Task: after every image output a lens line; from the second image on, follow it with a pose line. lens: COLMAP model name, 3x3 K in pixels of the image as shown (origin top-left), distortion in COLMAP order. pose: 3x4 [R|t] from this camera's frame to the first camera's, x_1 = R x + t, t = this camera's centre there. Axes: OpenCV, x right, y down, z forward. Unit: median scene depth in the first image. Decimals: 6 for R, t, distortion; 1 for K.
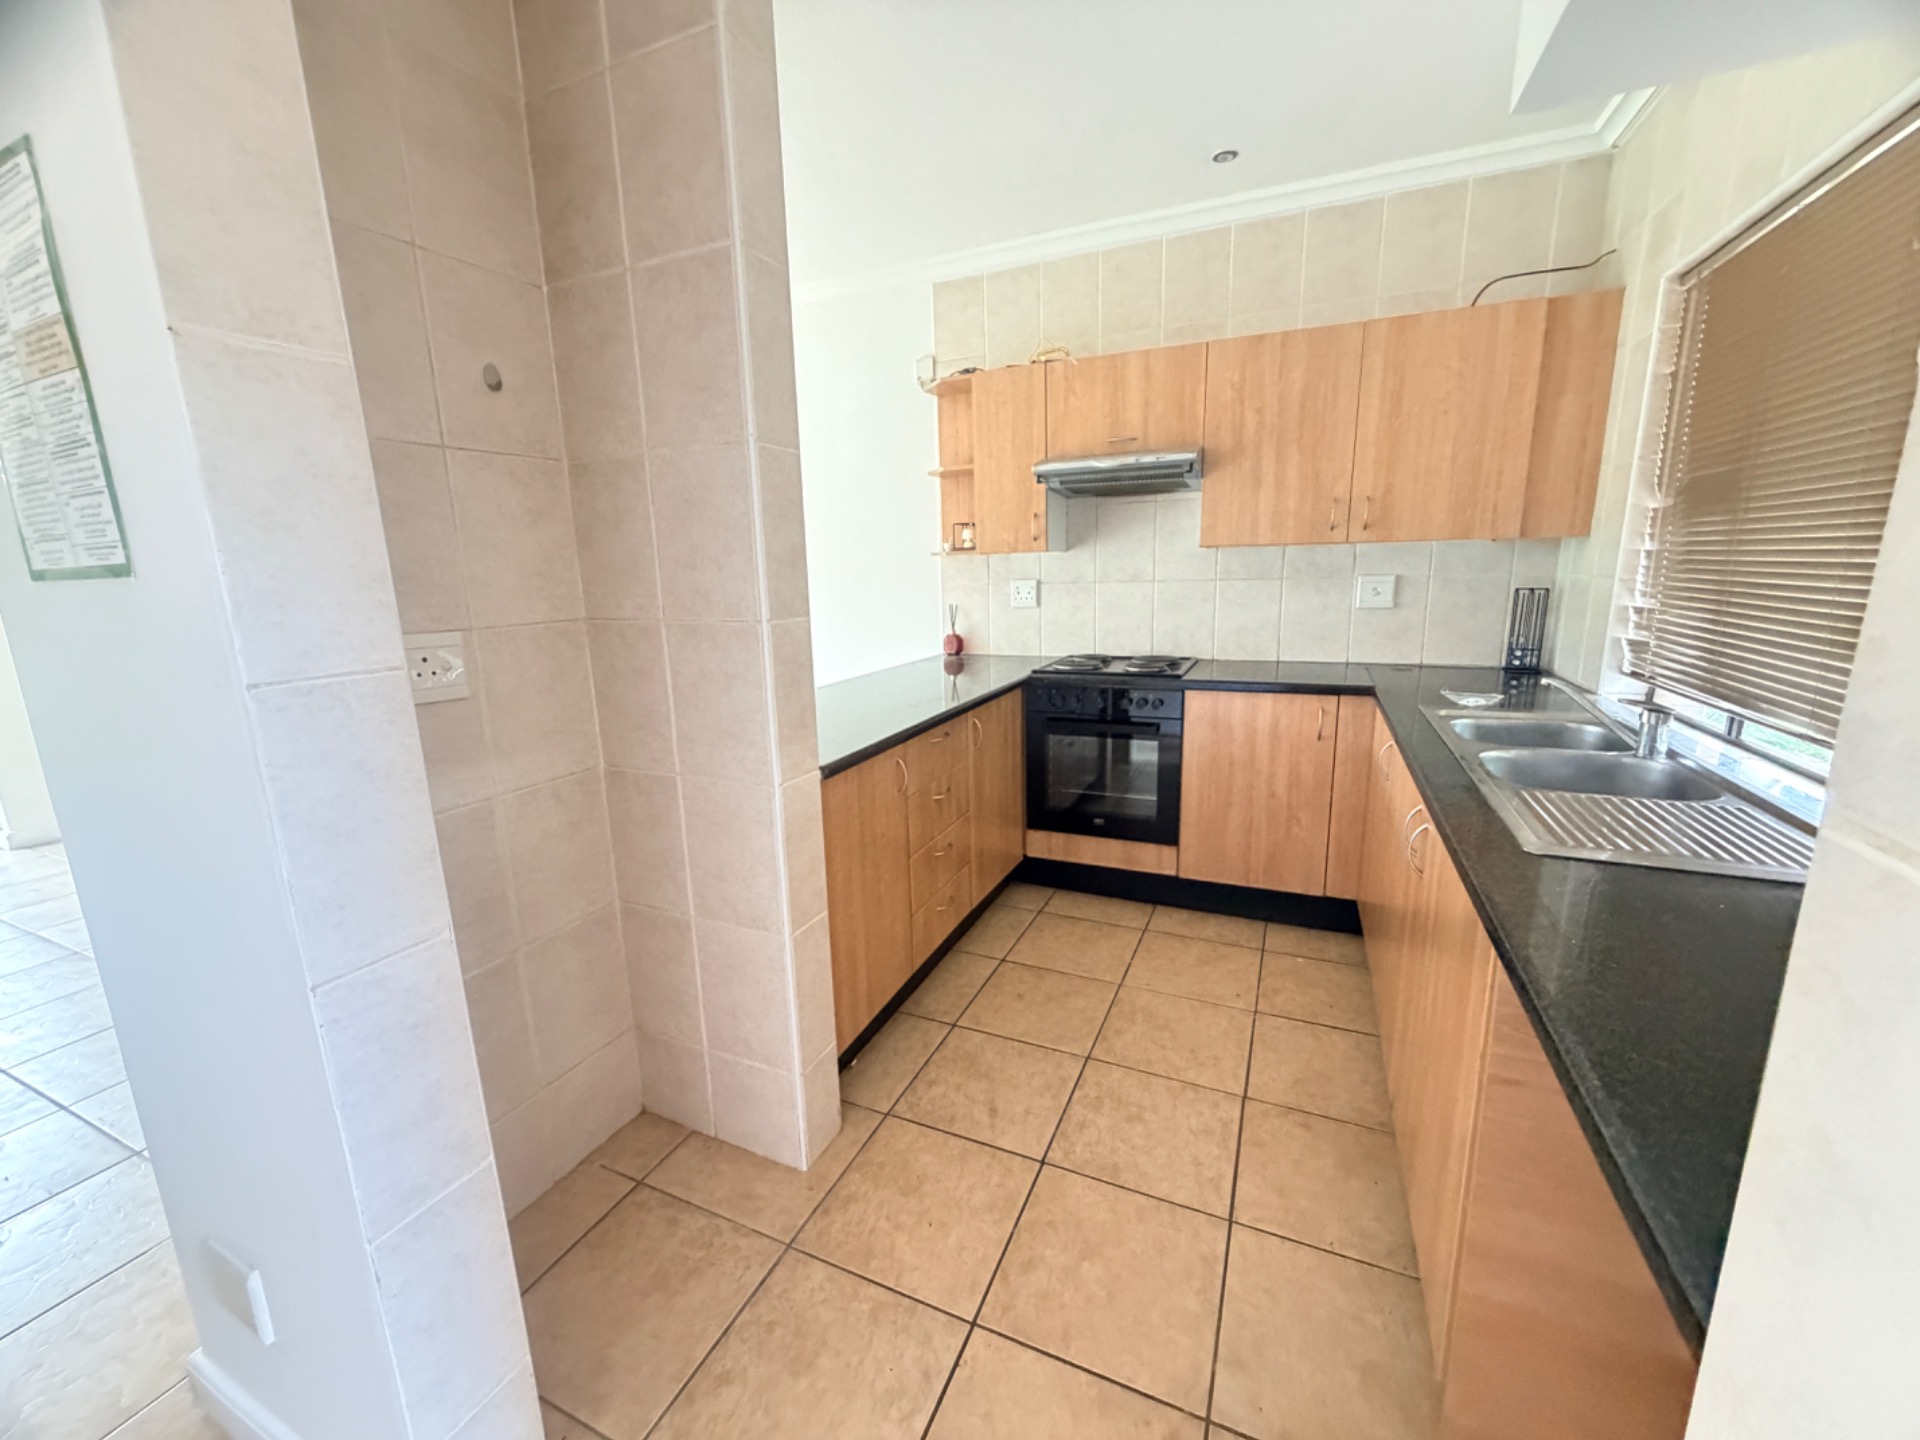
lens RADIAL K [[766.0, 0, 956.1], [0, 766.0, 720.9], [0, 0, 1]] dist [0.000683, -0.000182]
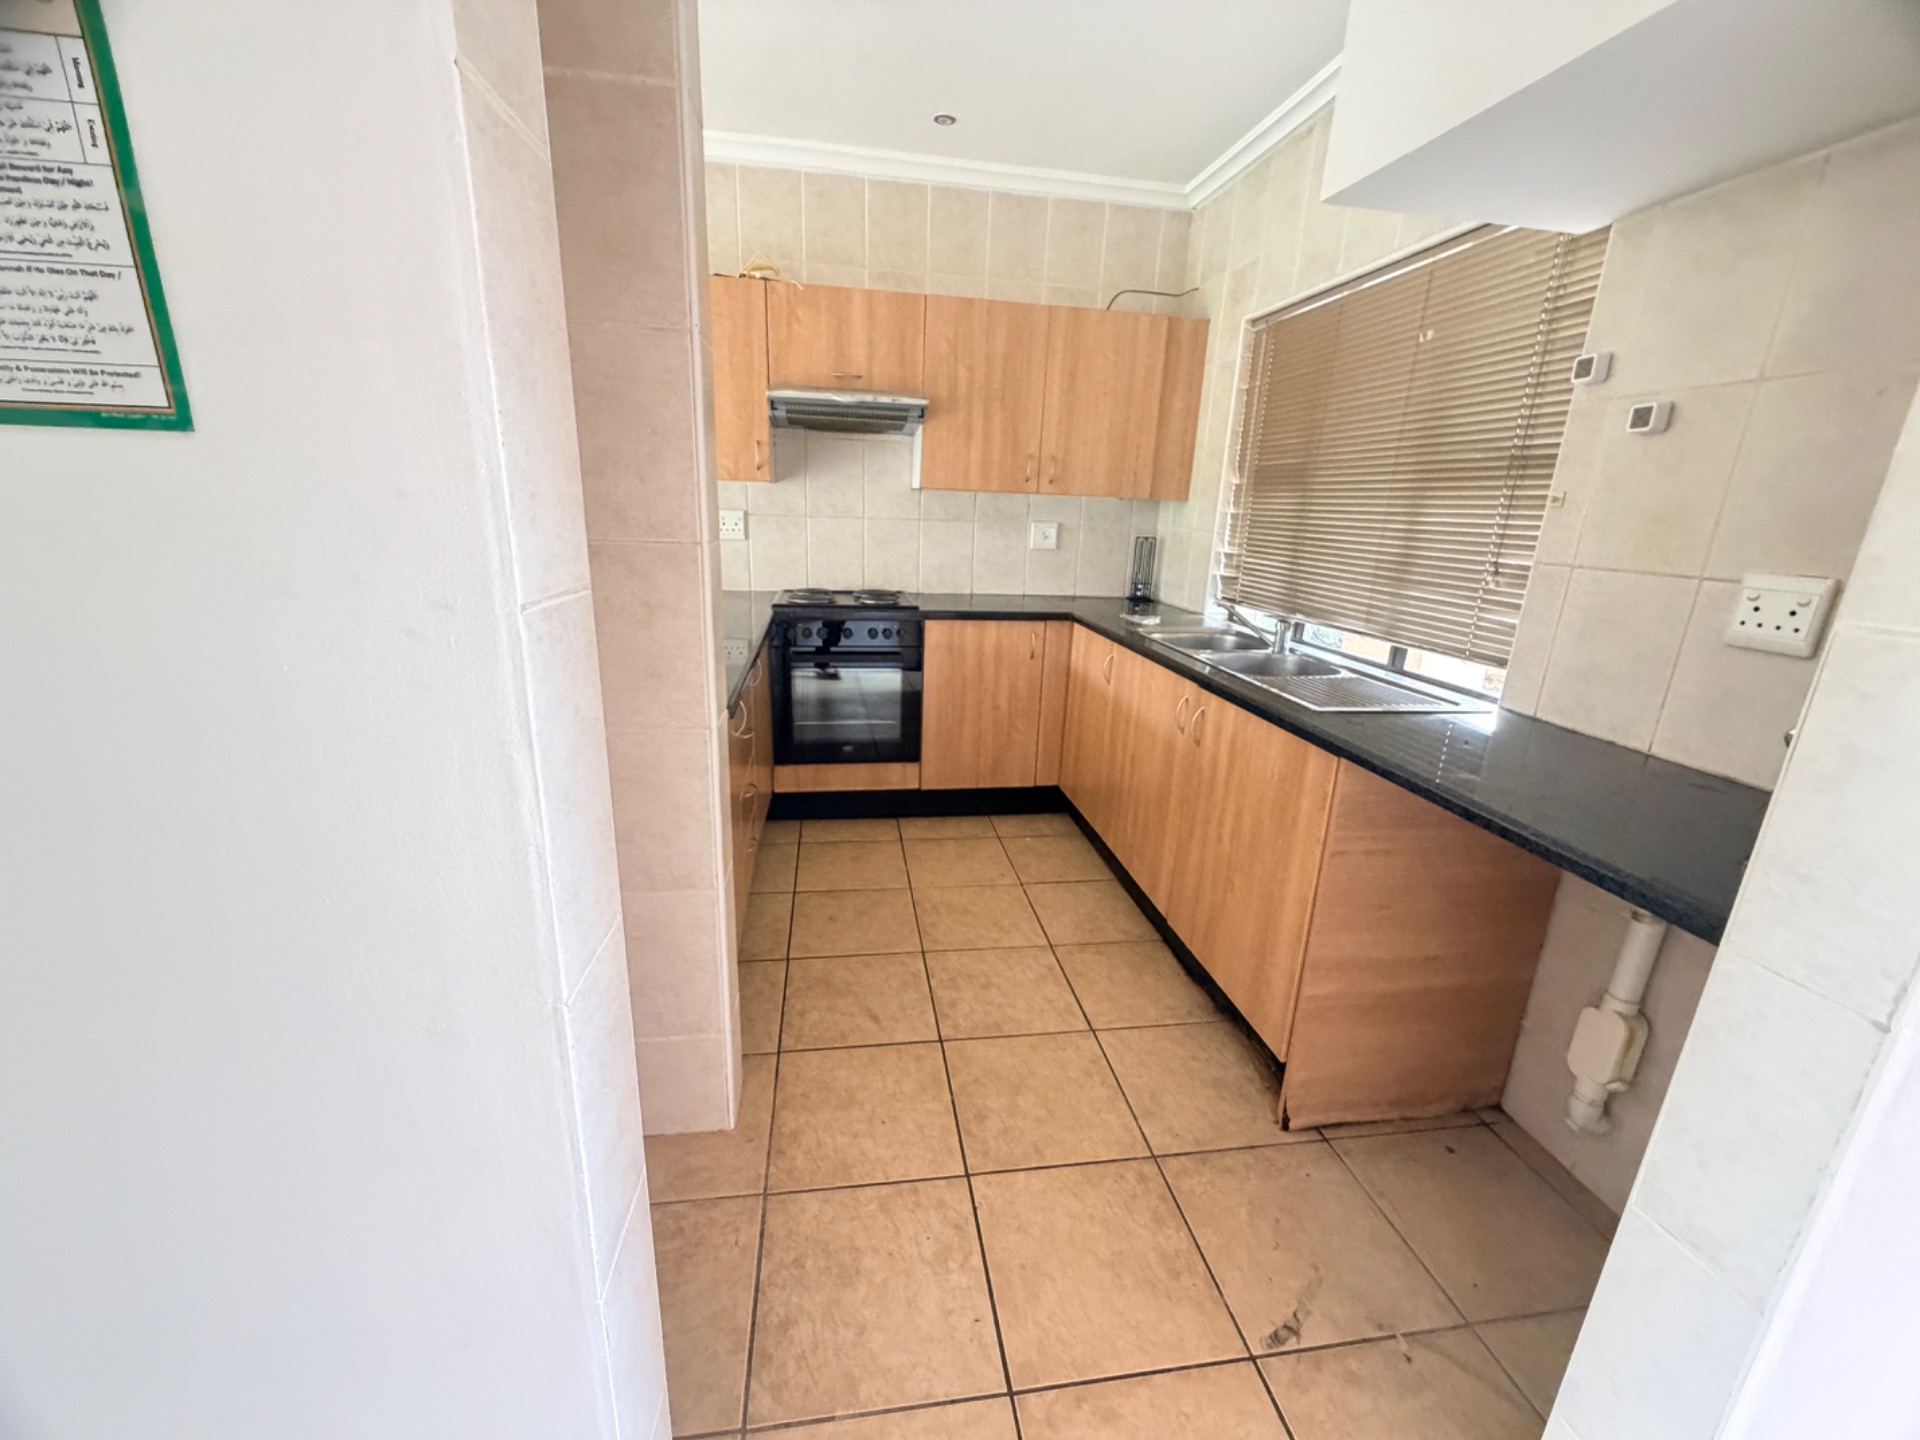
lens RADIAL K [[766.0, 0, 956.1], [0, 766.0, 720.9], [0, 0, 1]] dist [0.000683, -0.000182]
pose [[0.836432, -0.094249, 0.539906, -0.278395], [0.052681, 0.994367, 0.091968, 0.005008], [-0.545532, -0.048482, 0.836686, 0.046190]]
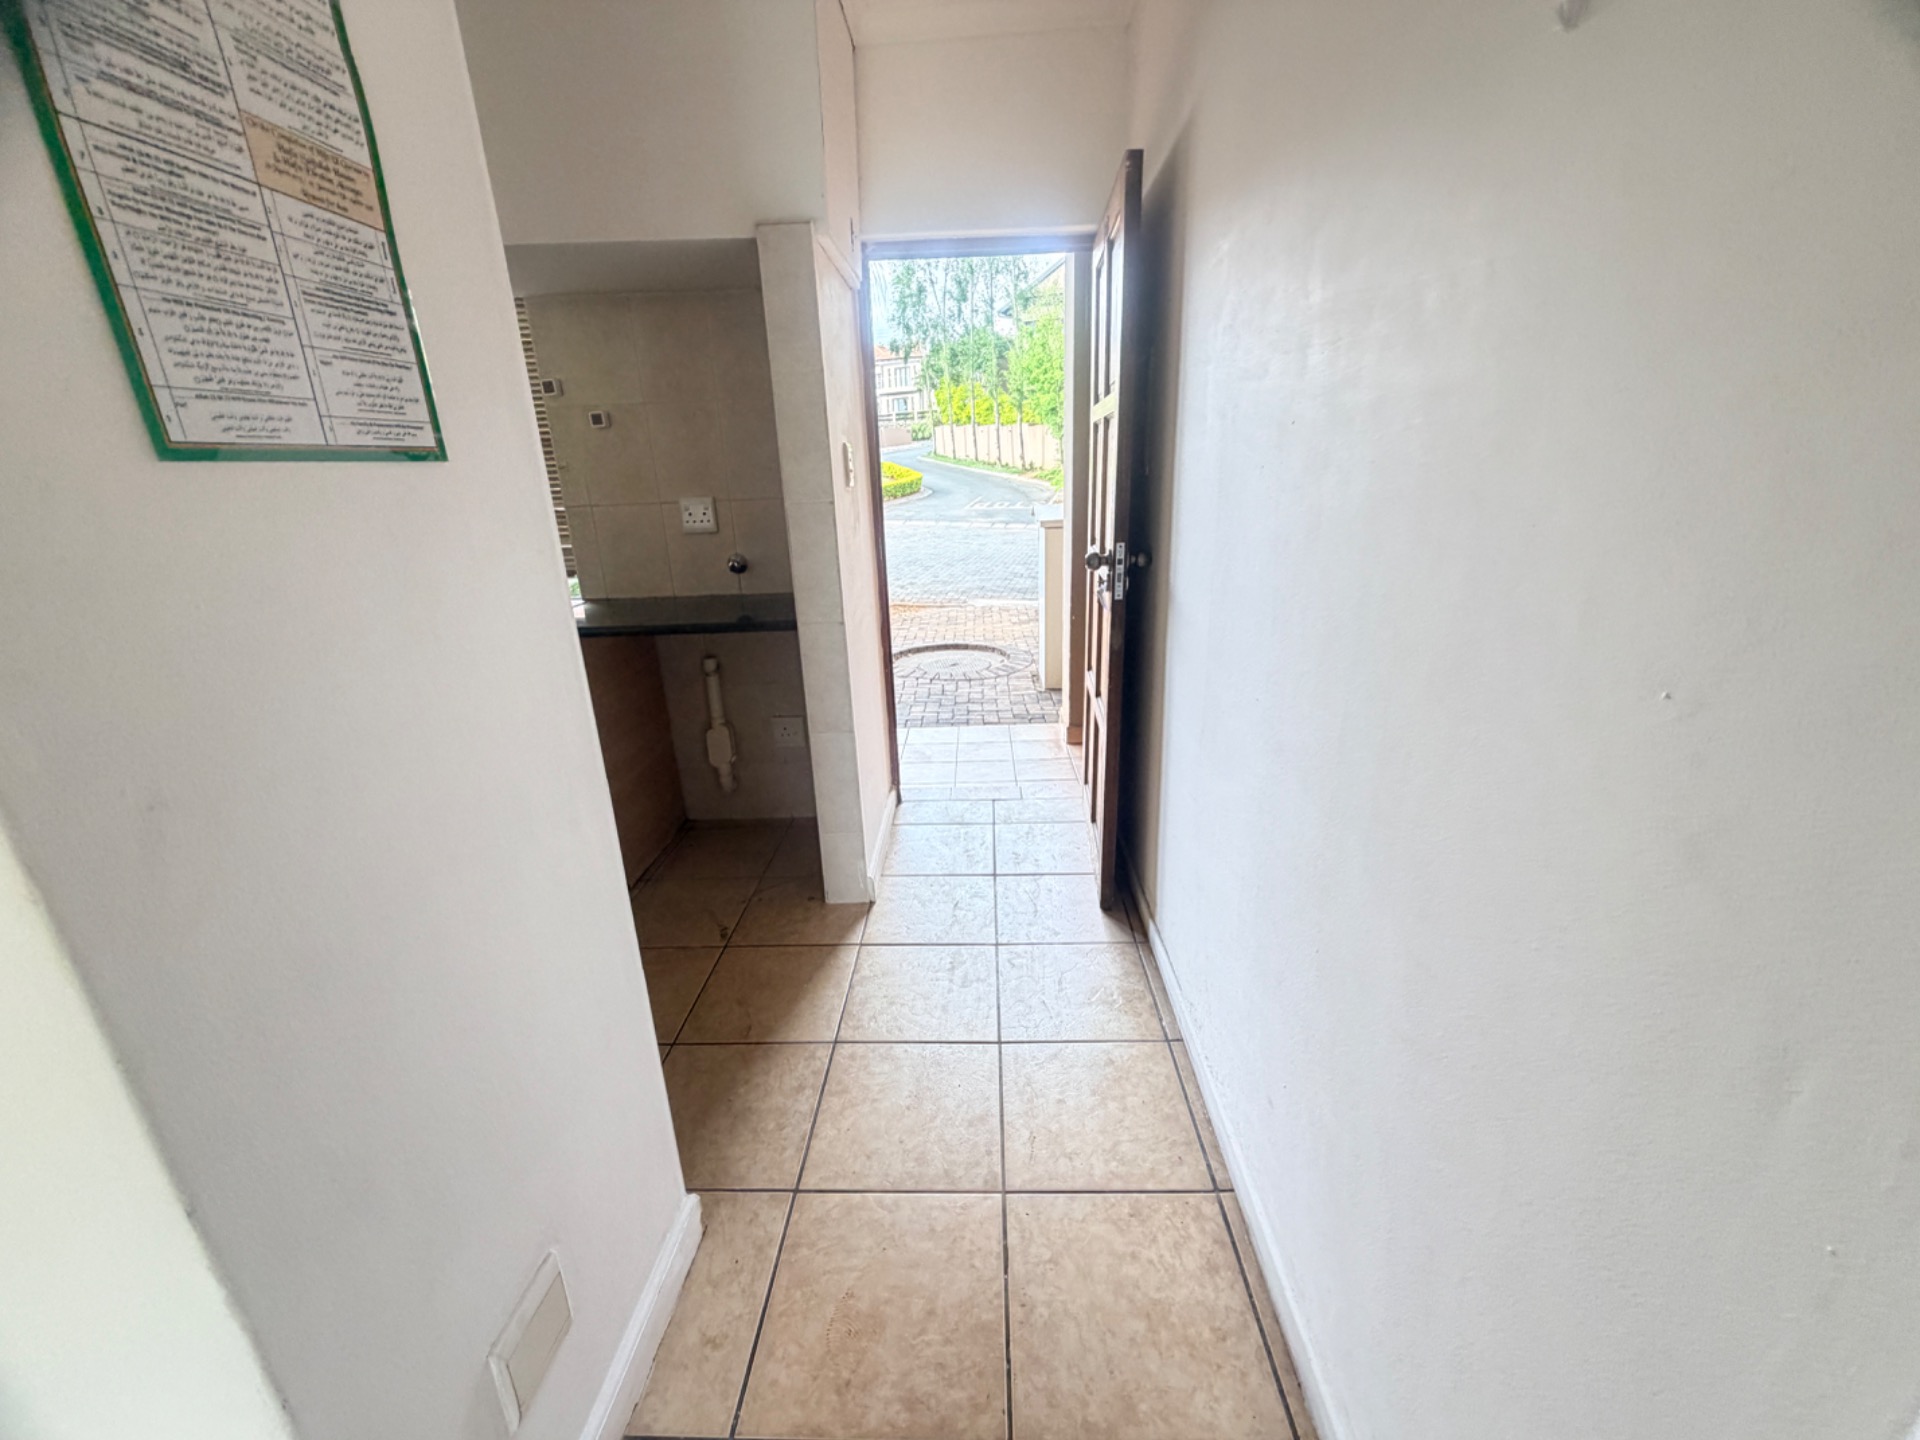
lens RADIAL K [[766.0, 0, 956.1], [0, 766.0, 720.9], [0, 0, 1]] dist [0.000683, -0.000182]
pose [[-0.380178, -0.251080, 0.890182, -0.698714], [0.235219, 0.904559, 0.355592, -0.024372], [-0.894504, 0.344576, -0.284834, 0.245054]]
